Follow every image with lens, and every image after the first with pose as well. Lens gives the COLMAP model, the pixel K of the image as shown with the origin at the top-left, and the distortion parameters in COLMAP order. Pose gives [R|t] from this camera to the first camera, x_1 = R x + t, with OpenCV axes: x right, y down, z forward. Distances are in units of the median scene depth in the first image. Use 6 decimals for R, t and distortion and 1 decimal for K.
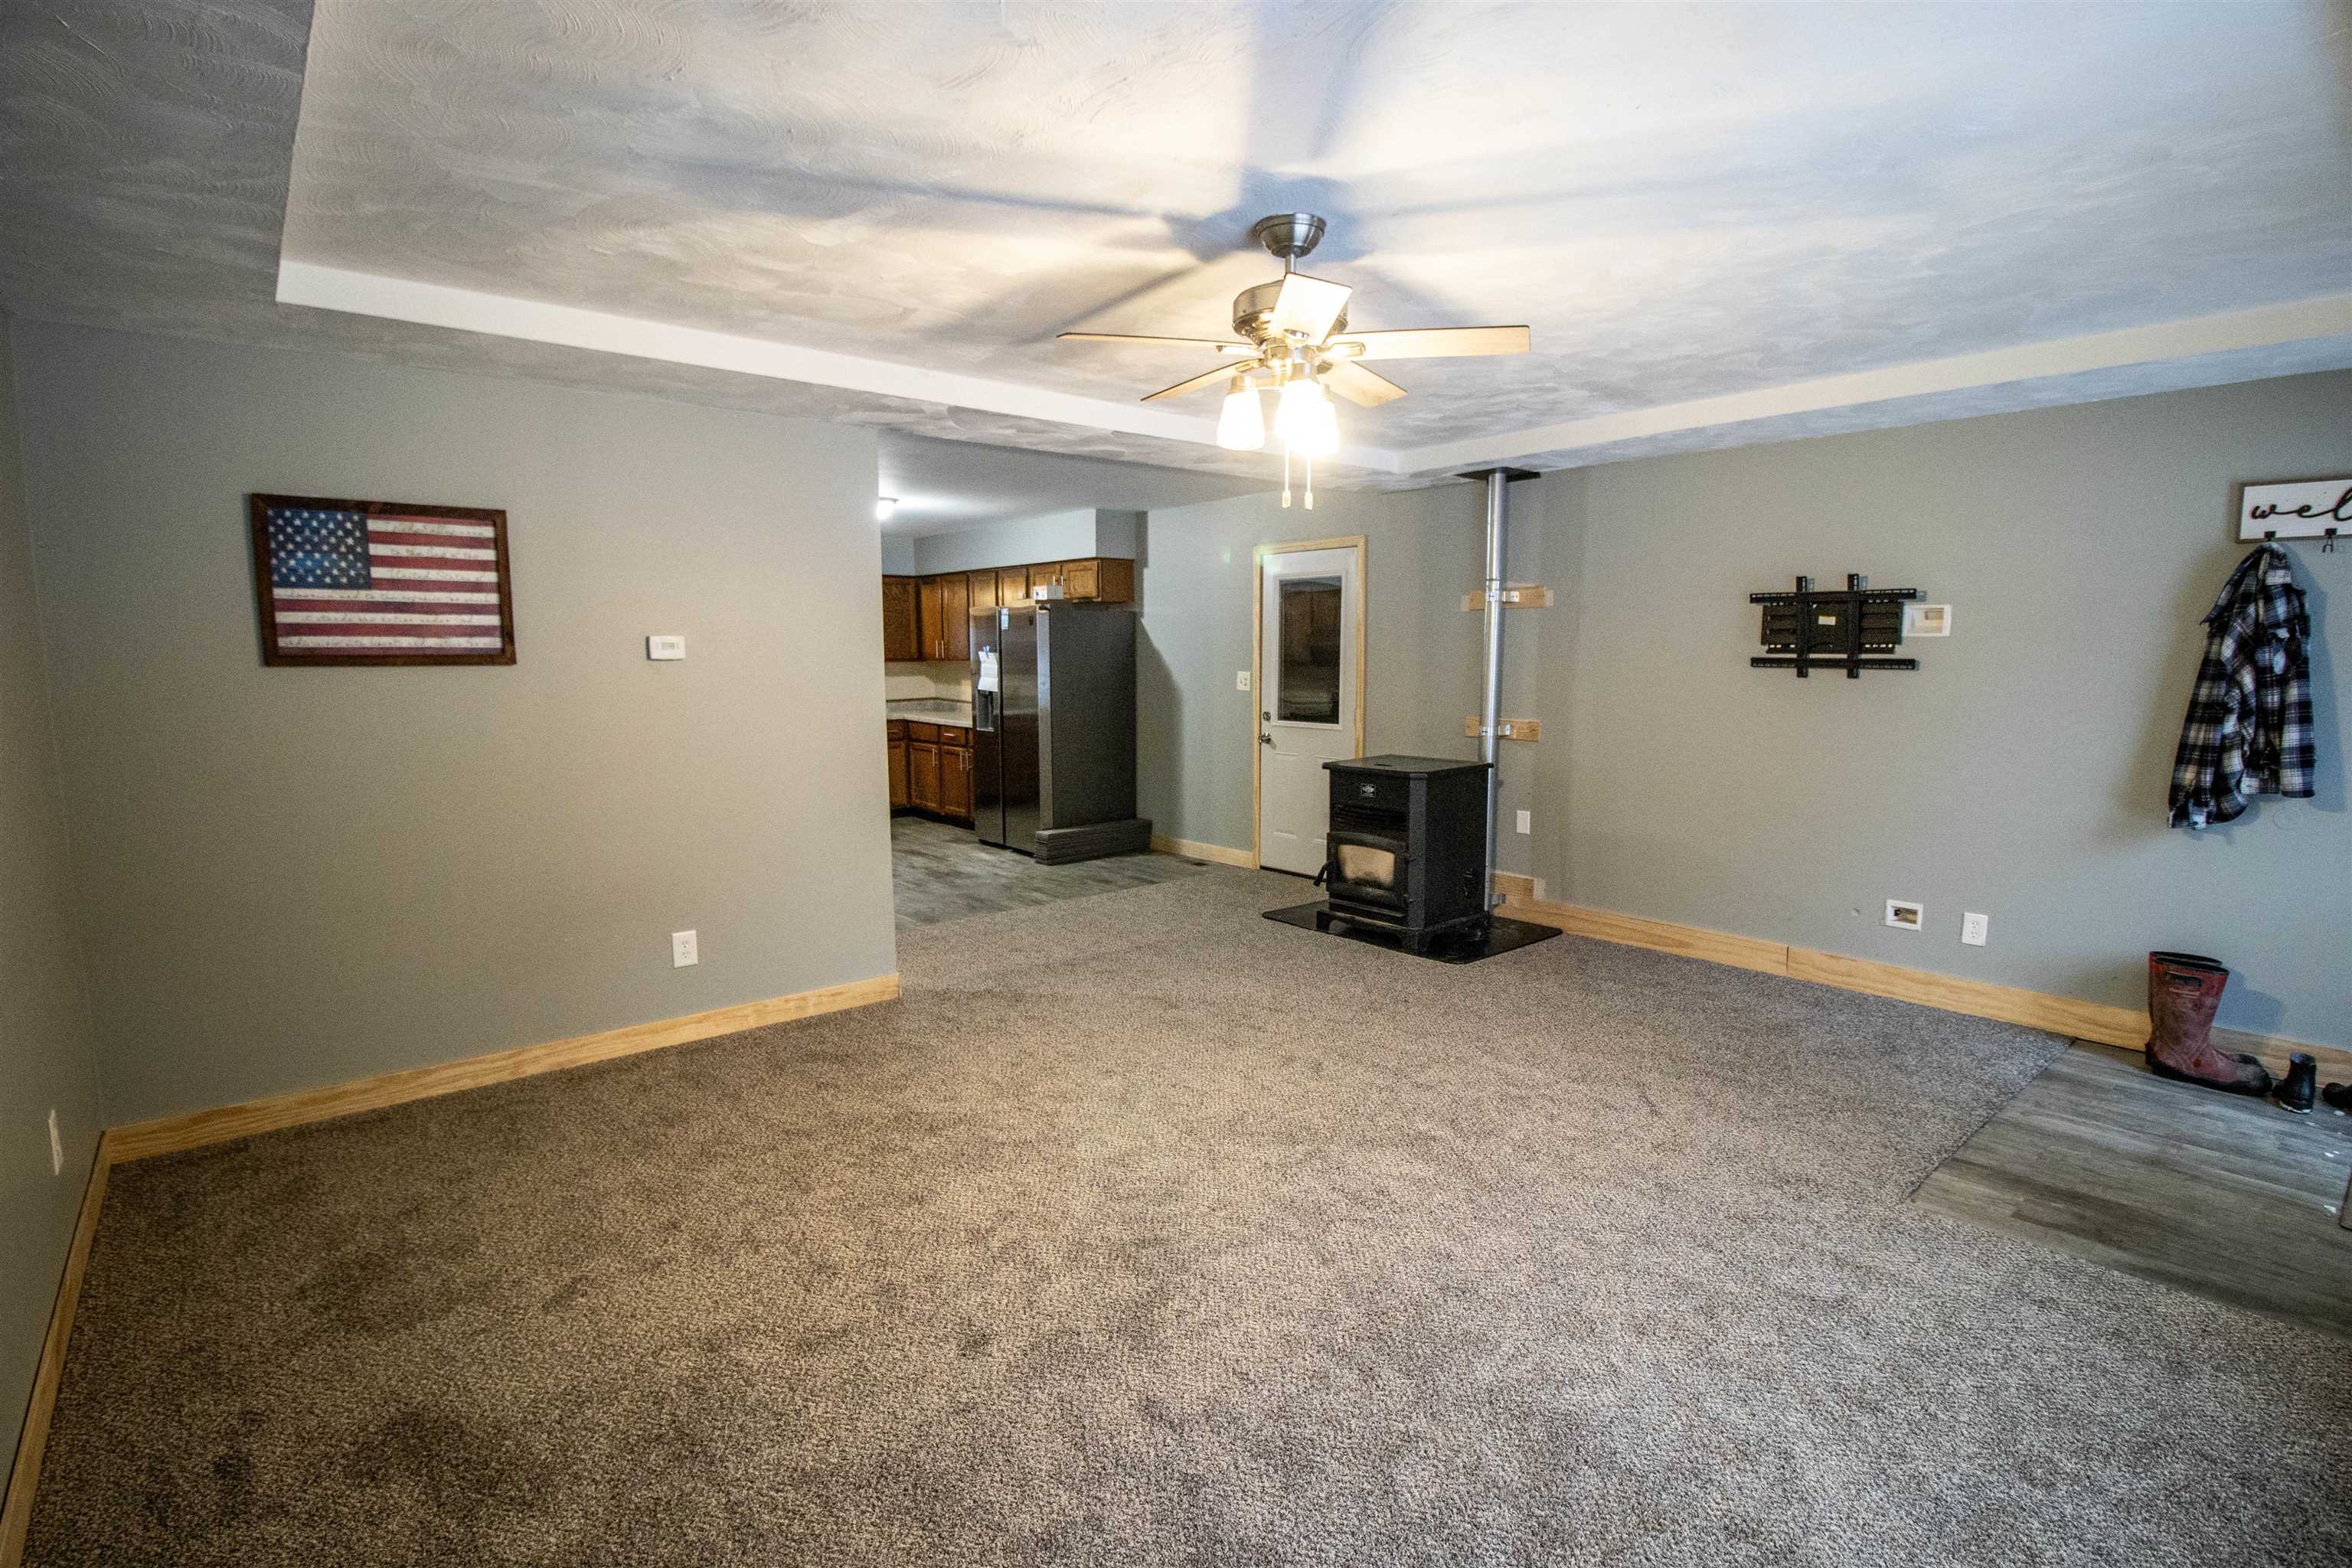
lens RADIAL K [[1096.7, 0, 1176.0], [0, 1096.7, 784.0], [0, 0, 1]] dist [0.001048, -0.013706]
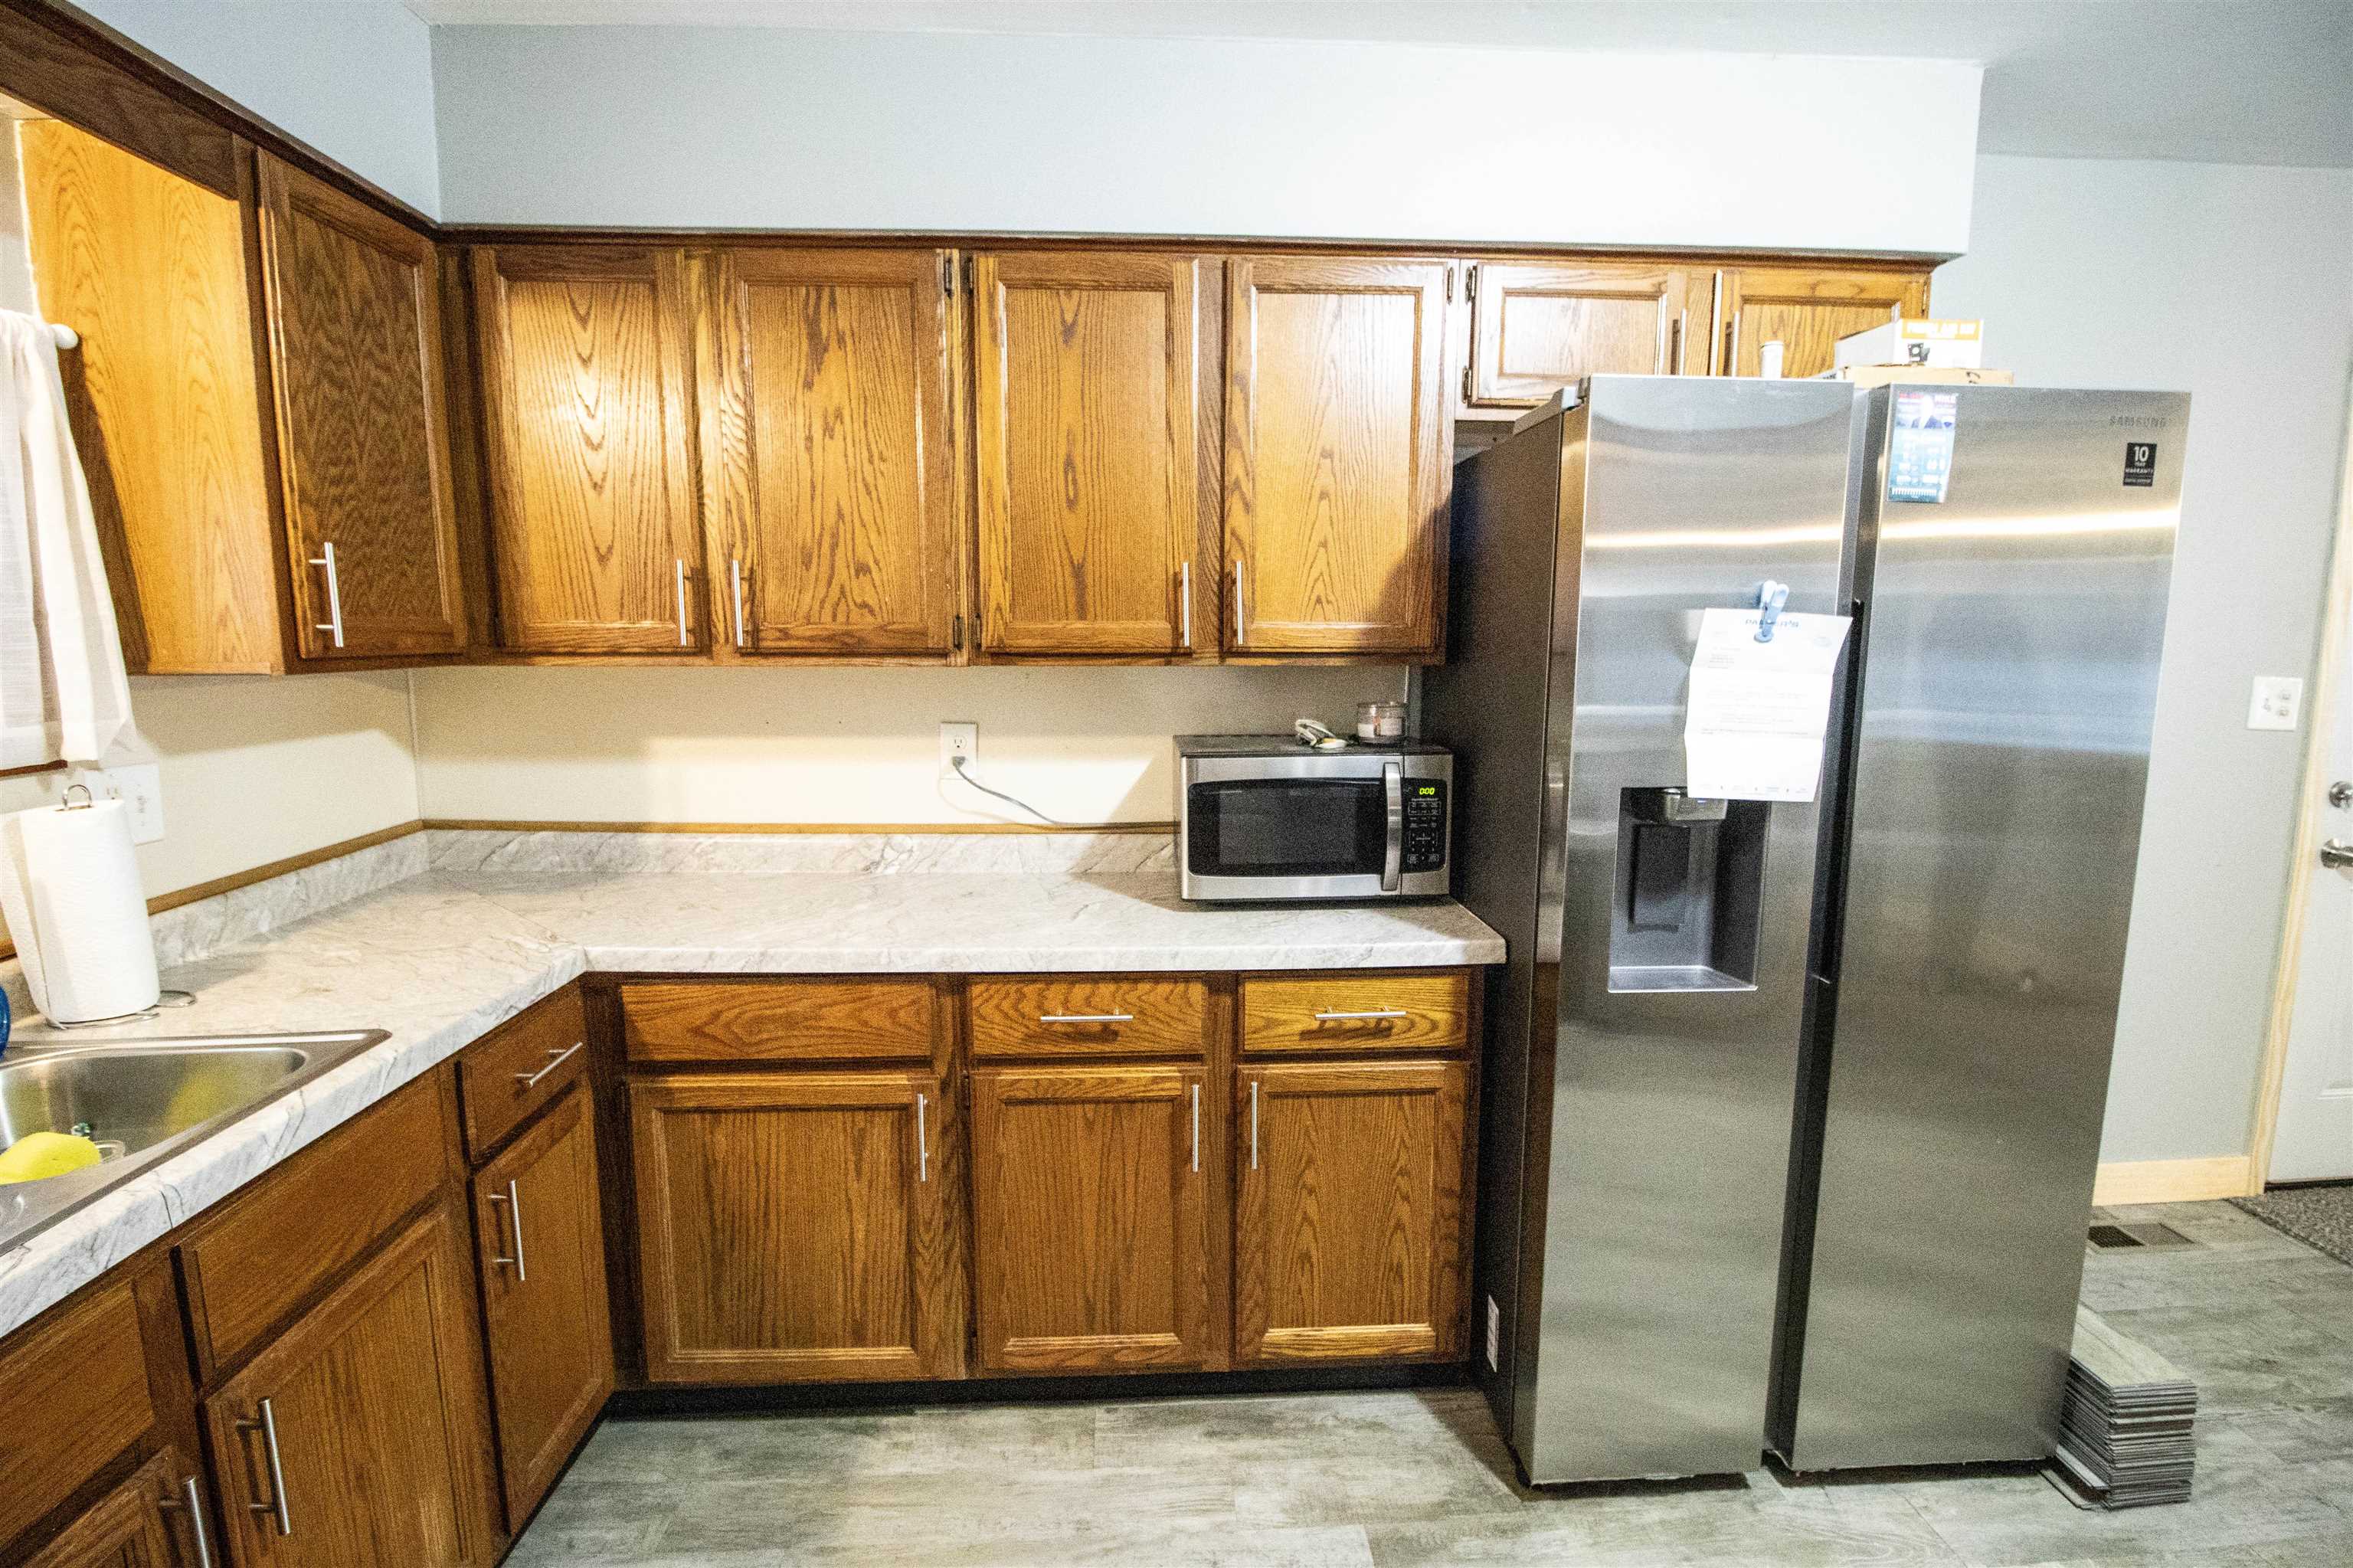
lens RADIAL K [[1097.2, 0, 1176.5], [0, 1097.2, 784.0], [0, 0, 1]] dist [0.001048, -0.013706]
pose [[0.545618, -0.119898, 0.829413, -0.444505], [0.102491, 0.991830, 0.075955, -0.121143], [-0.831743, 0.043565, 0.553449, 1.023471]]
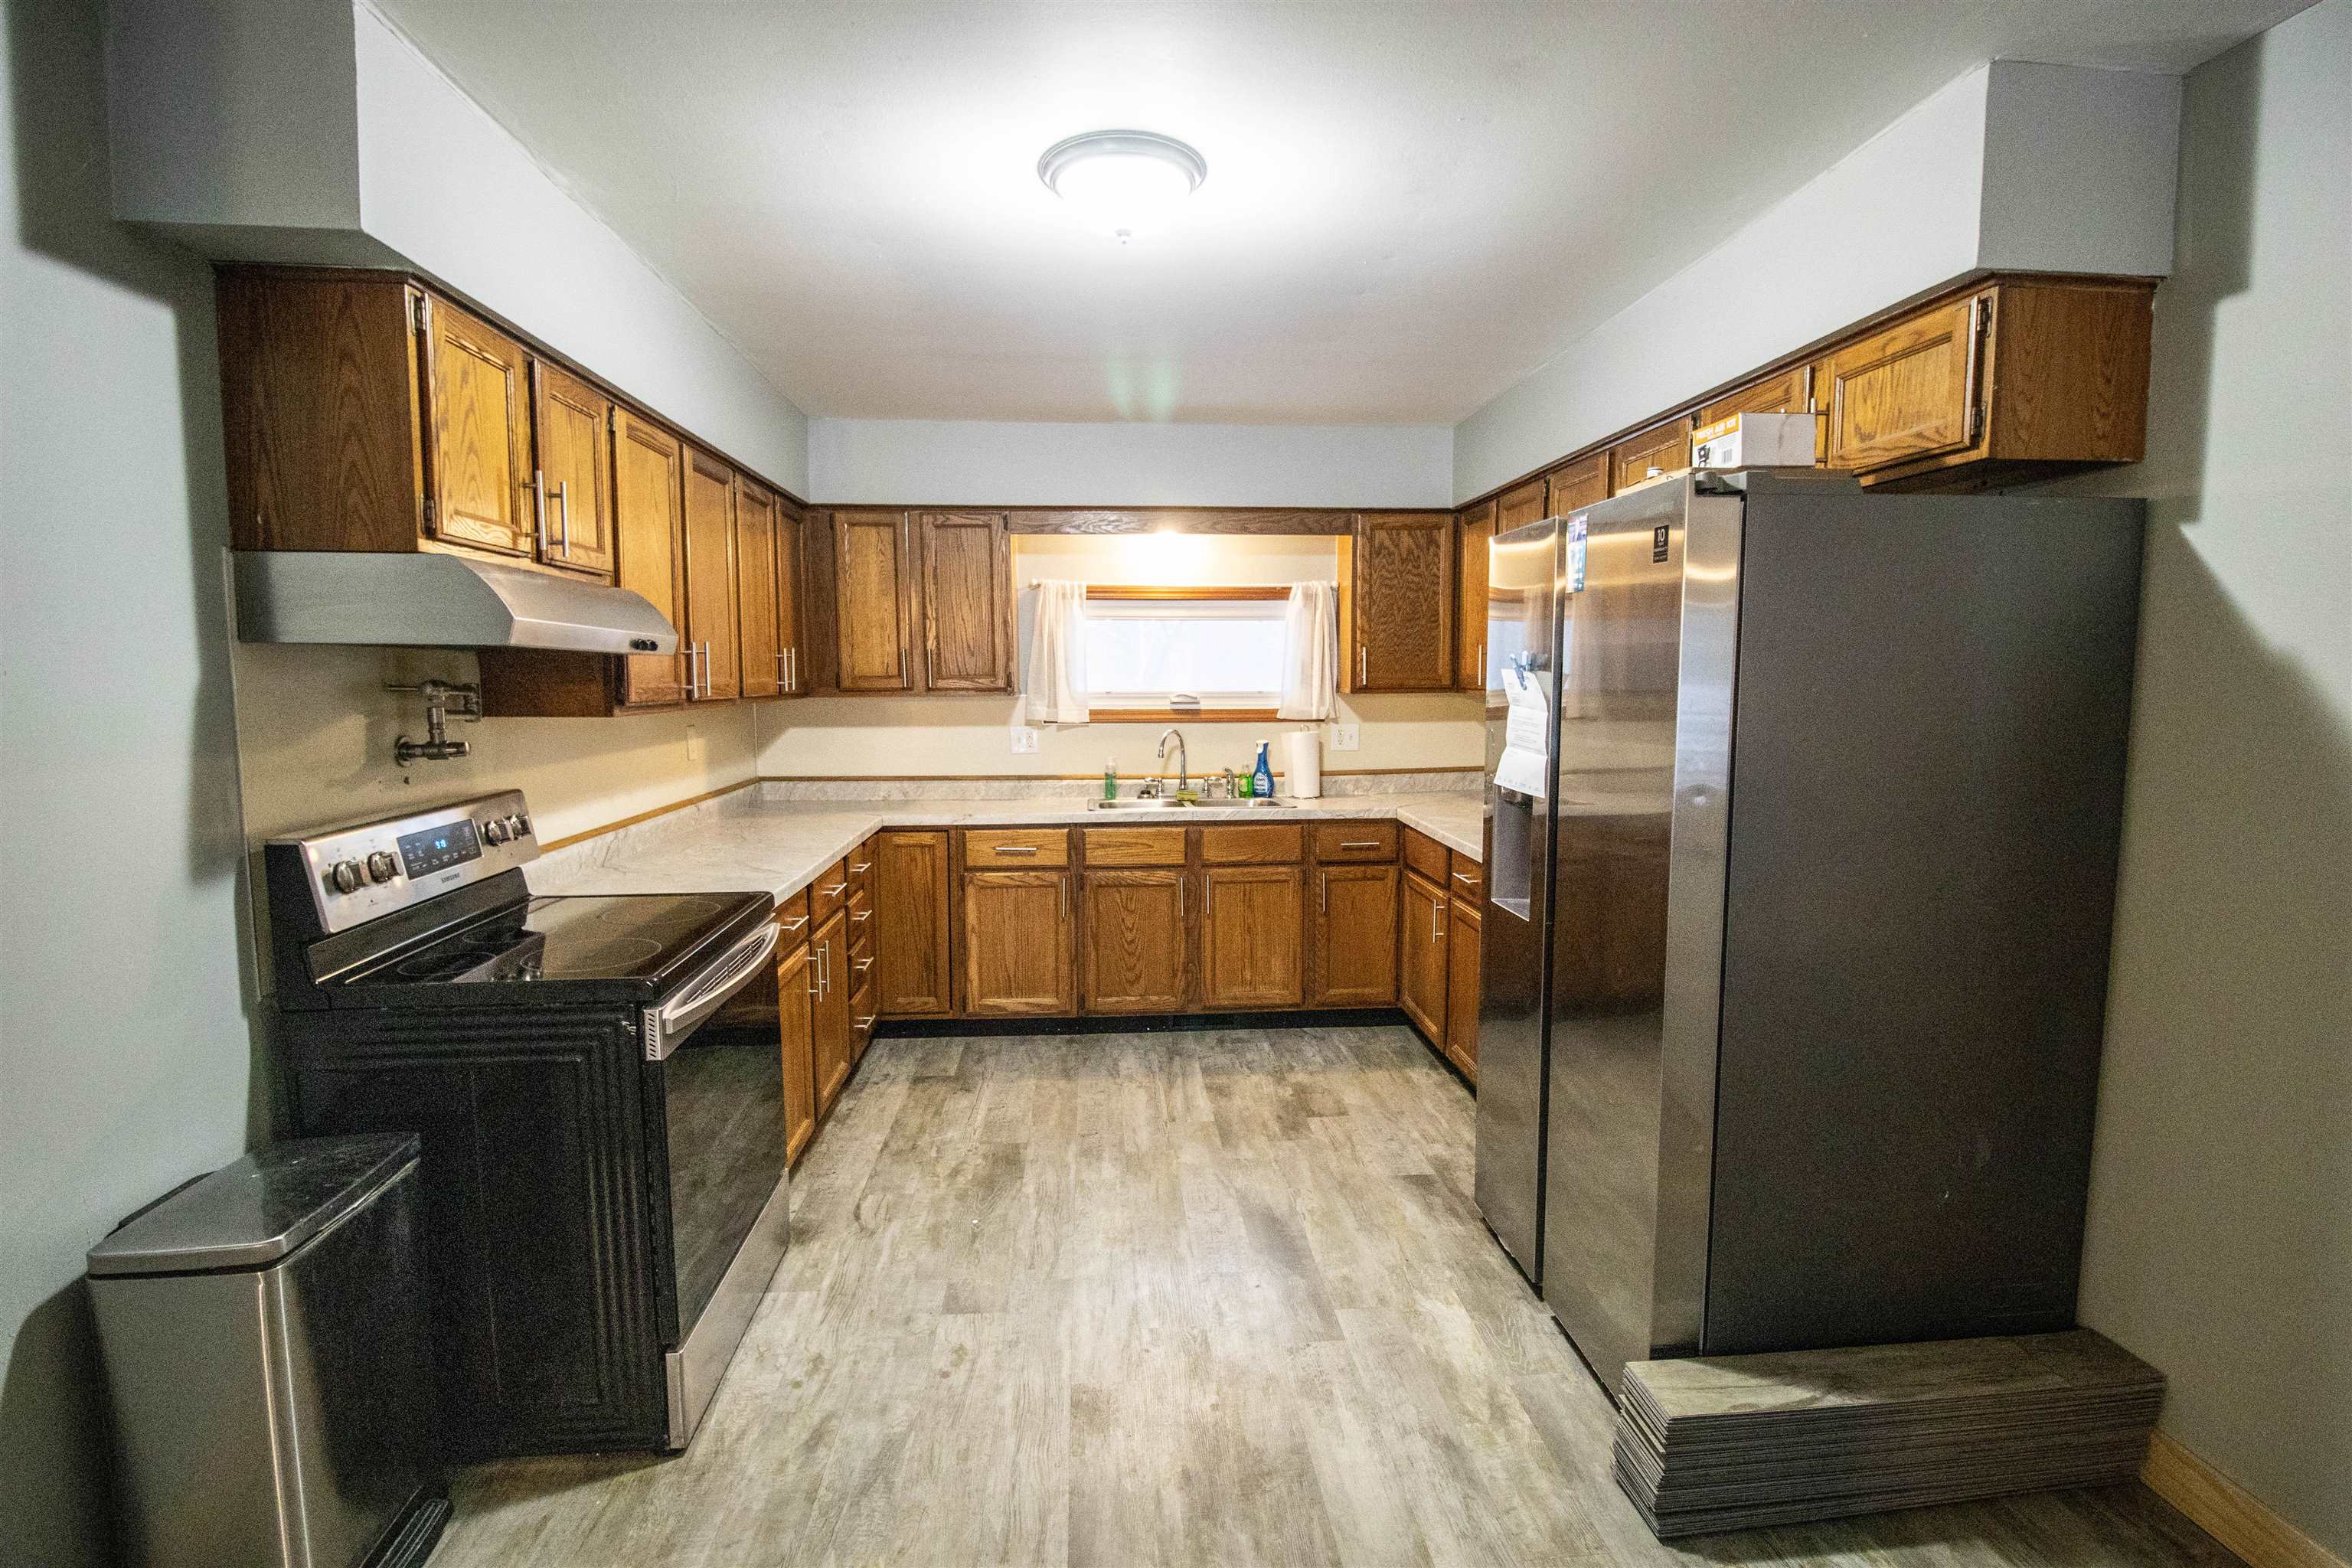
lens RADIAL K [[1096.7, 0, 1176.0], [0, 1096.7, 784.0], [0, 0, 1]] dist [0.001048, -0.013706]
pose [[0.853321, 0.045500, -0.519398, -0.088898], [-0.056548, 0.998385, -0.005443, -0.080553], [0.518311, 0.034016, 0.854515, 0.677185]]
